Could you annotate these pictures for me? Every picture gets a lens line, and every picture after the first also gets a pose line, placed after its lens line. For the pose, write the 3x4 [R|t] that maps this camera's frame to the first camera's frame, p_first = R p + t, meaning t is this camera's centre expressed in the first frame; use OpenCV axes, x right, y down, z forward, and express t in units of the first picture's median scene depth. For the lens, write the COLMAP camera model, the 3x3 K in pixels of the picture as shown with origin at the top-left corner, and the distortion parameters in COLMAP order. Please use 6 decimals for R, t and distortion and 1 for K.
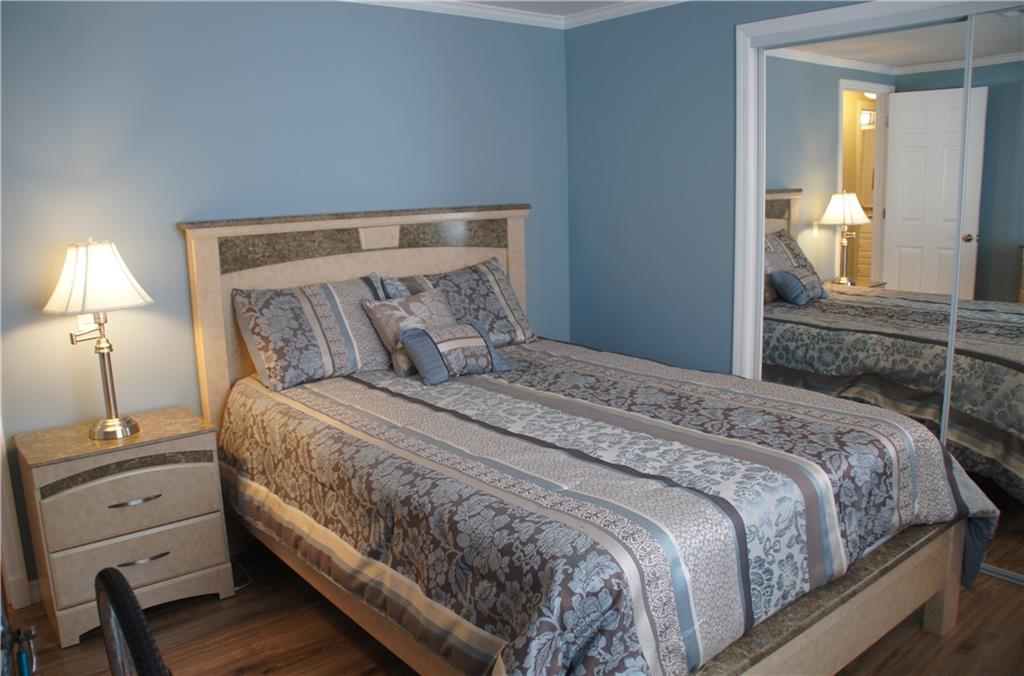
lens RADIAL K [[807.5, 0, 512.0], [0, 807.5, 338.0], [0, 0, 1]] dist [-0.173336, -0.000574]
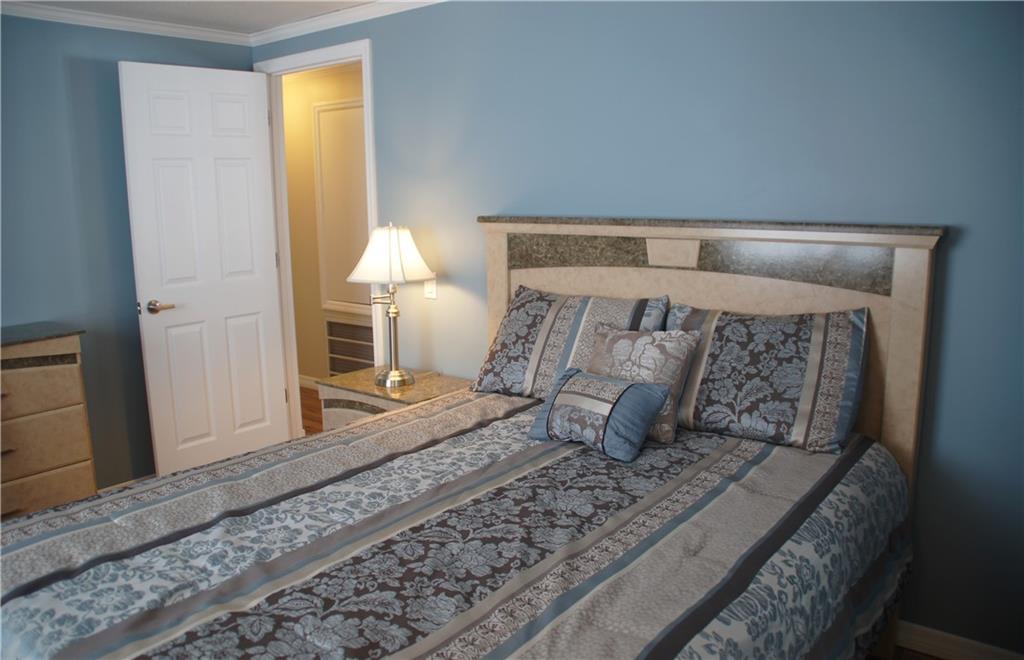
lens RADIAL K [[806.8, 0, 512.0], [0, 806.8, 330.0], [0, 0, 1]] dist [-0.164284, 0.101867]
pose [[0.194866, 0.194274, -0.961397, 0.619365], [-0.166894, 0.972461, 0.162682, -0.166179], [0.966526, 0.128750, 0.221923, 0.743685]]
